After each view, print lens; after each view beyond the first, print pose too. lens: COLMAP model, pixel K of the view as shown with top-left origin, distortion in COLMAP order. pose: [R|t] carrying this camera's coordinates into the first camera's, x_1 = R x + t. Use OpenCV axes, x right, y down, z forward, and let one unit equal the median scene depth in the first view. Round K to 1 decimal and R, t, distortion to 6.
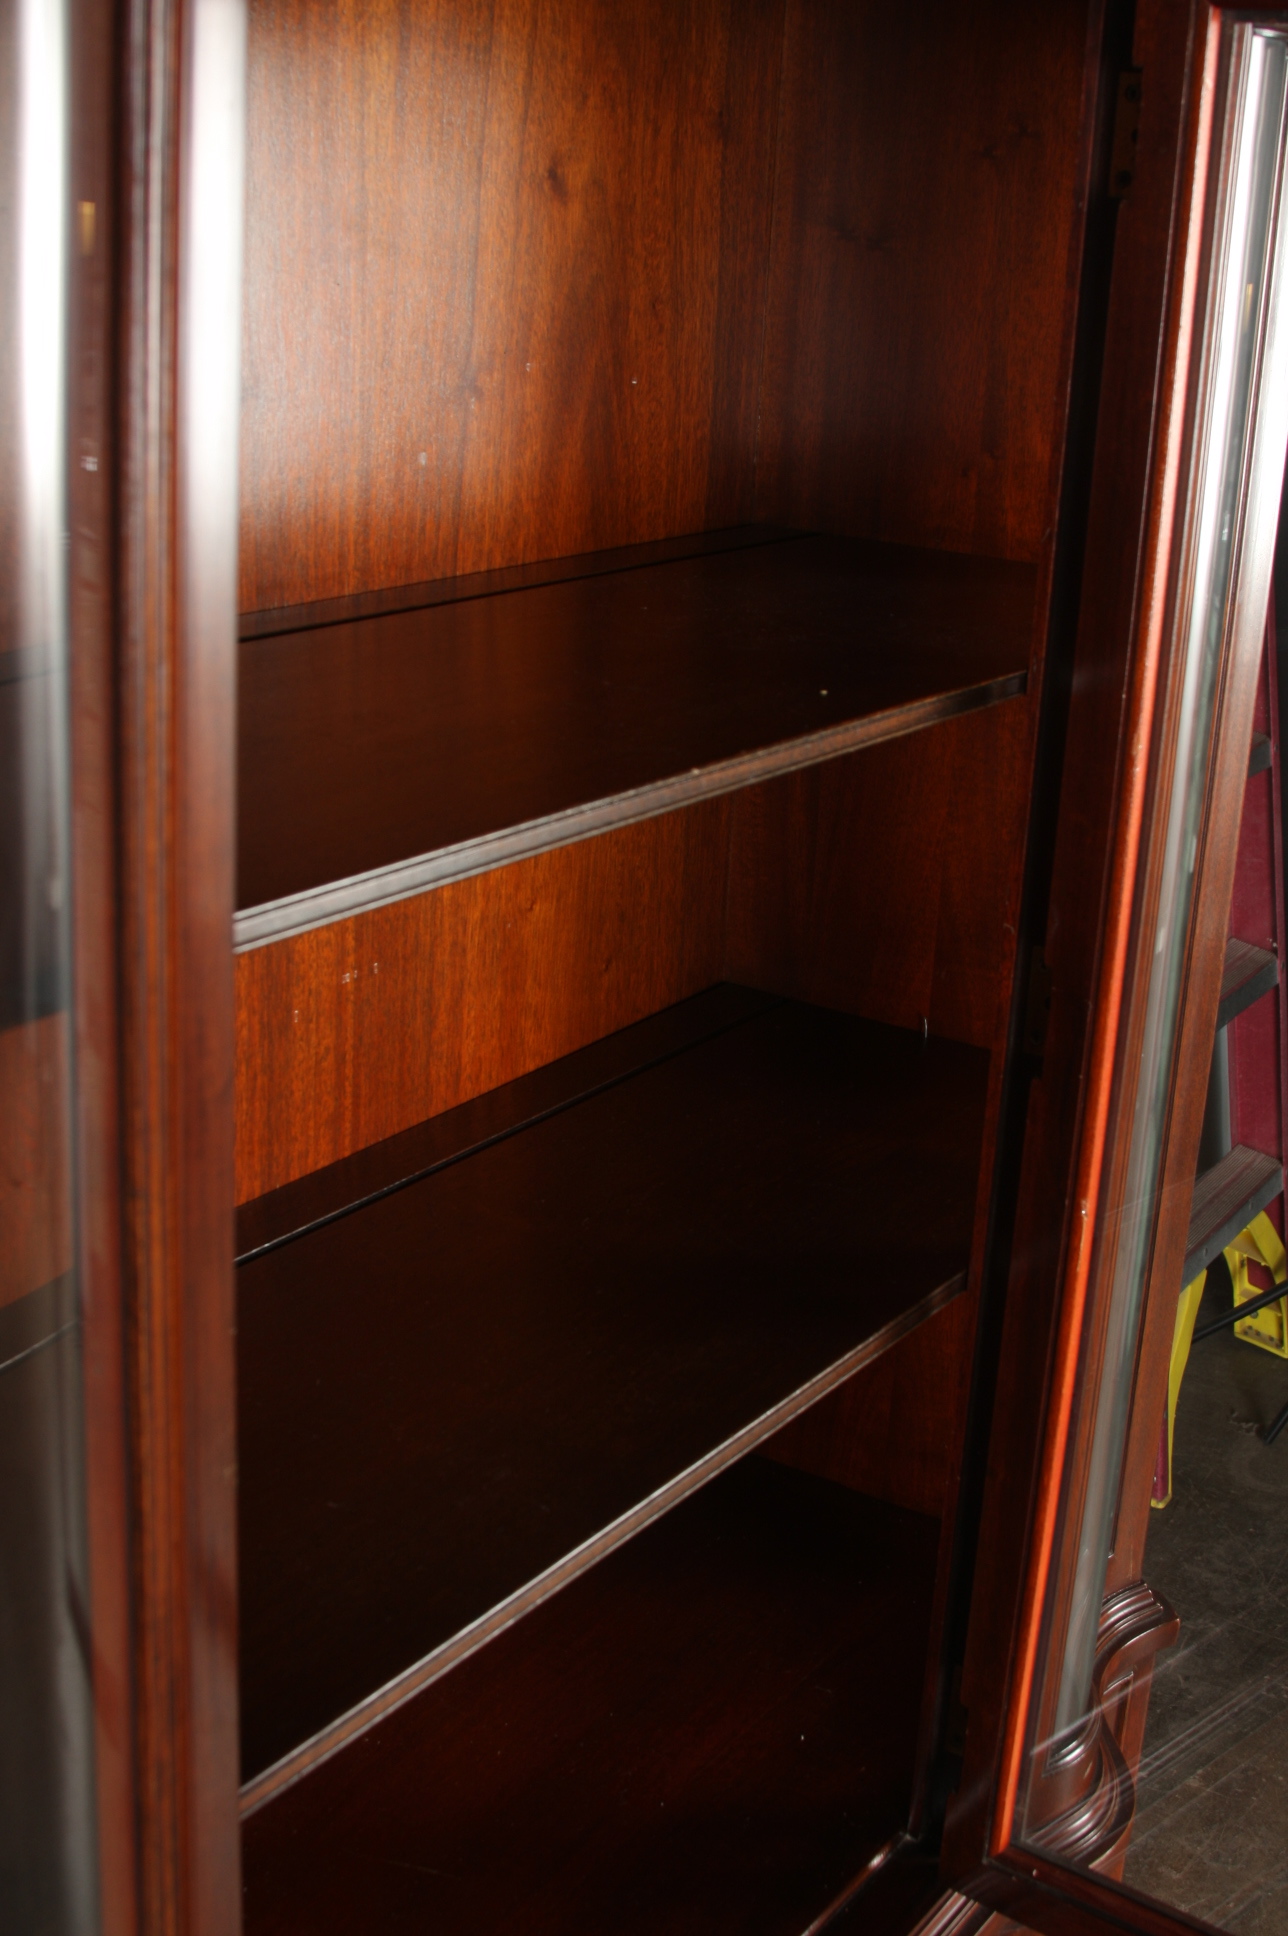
lens RADIAL K [[2521.8, 0, 644.0], [0, 2521.8, 968.0], [0, 0, 1]] dist [-0.152629, 0.053630]
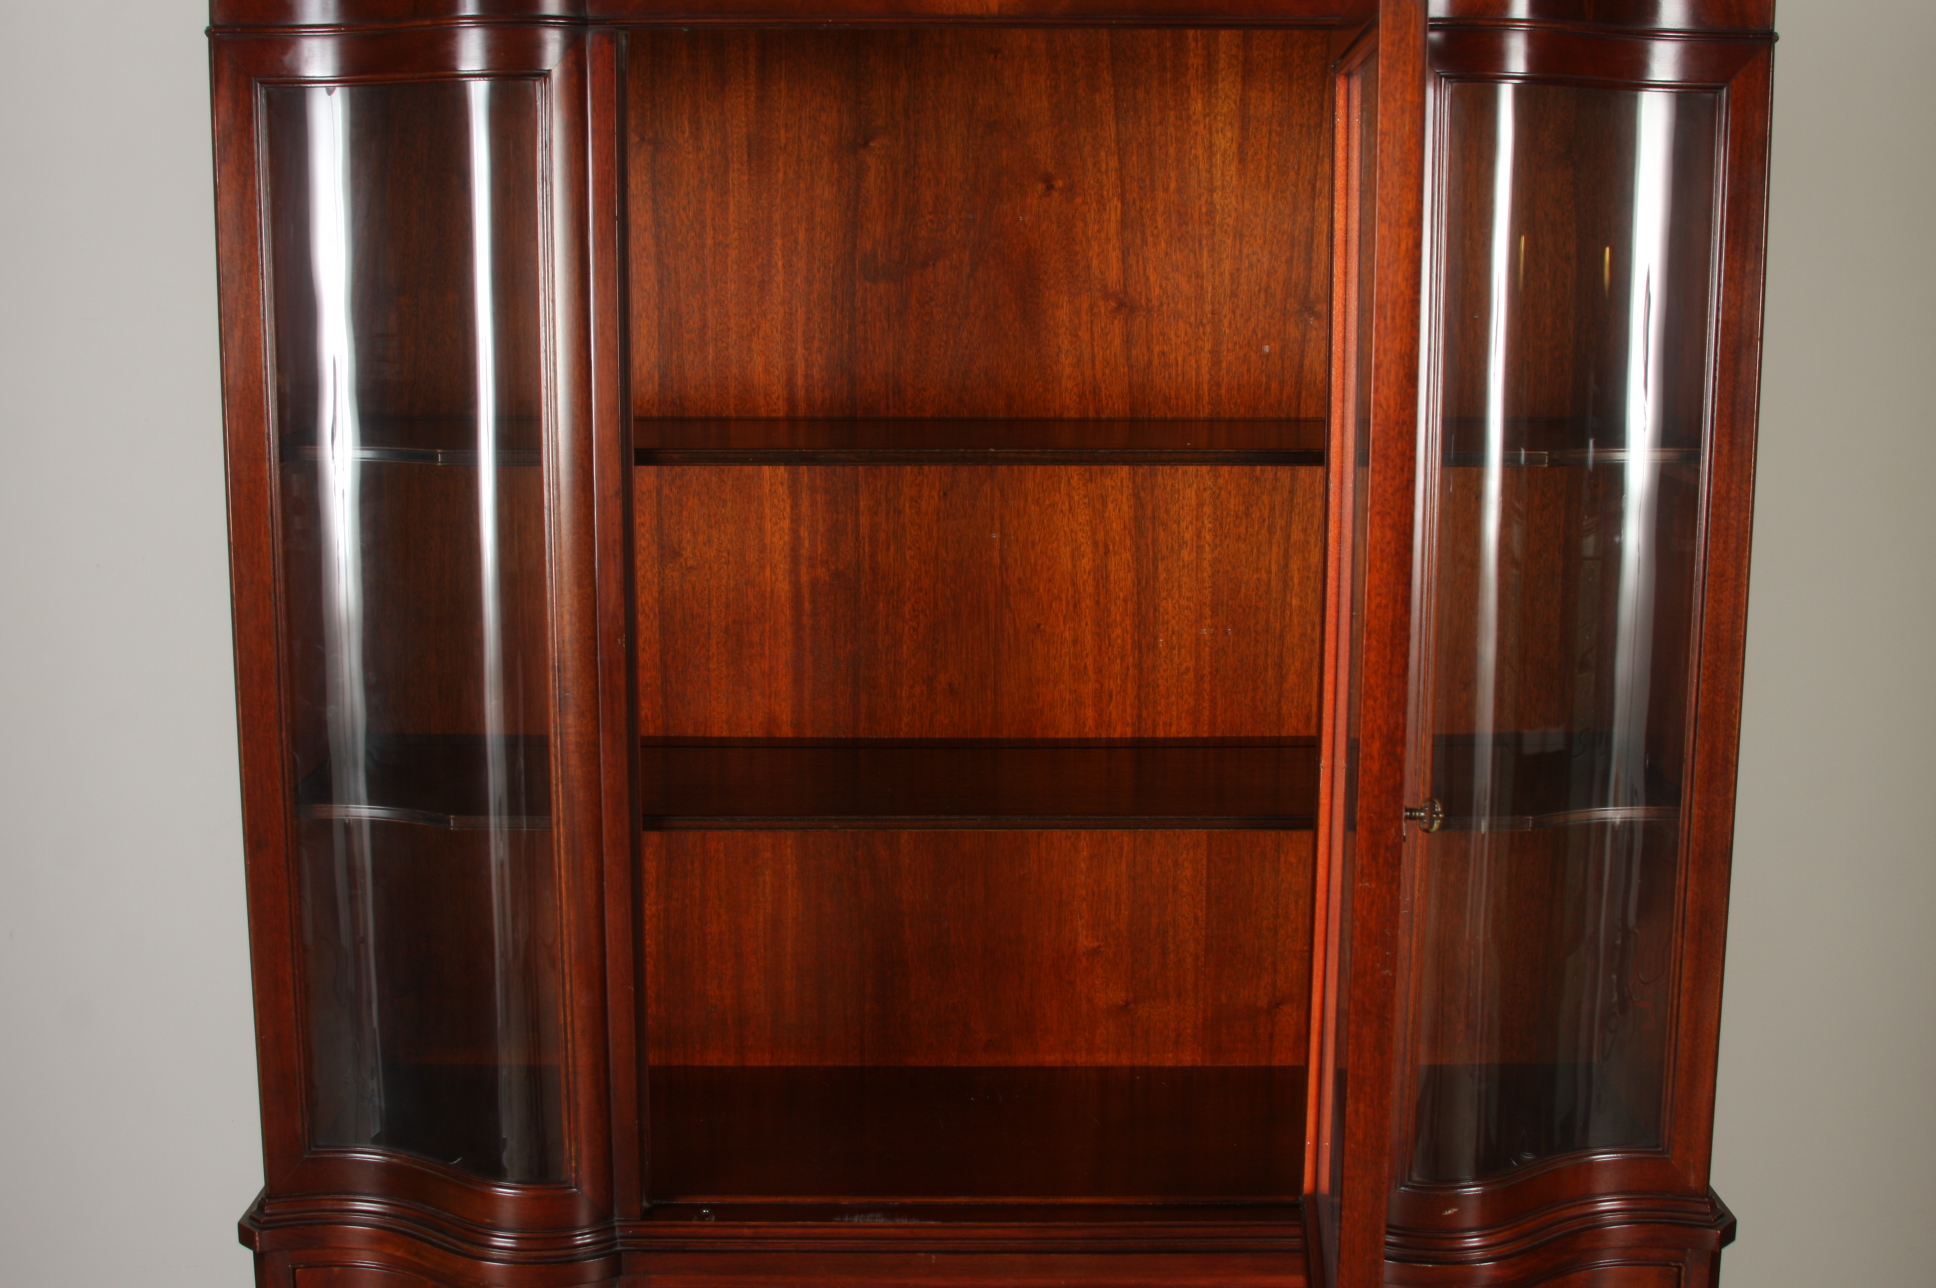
lens RADIAL K [[2521.8, 0, 963.4], [0, 2521.8, 692.6], [0, 0, 1]] dist [-0.152629, 0.053630]
pose [[0.553804, 0.106995, -0.825744, 1.263968], [-0.224927, 0.974064, -0.024640, 0.128142], [0.801691, 0.199378, 0.563507, -0.145031]]
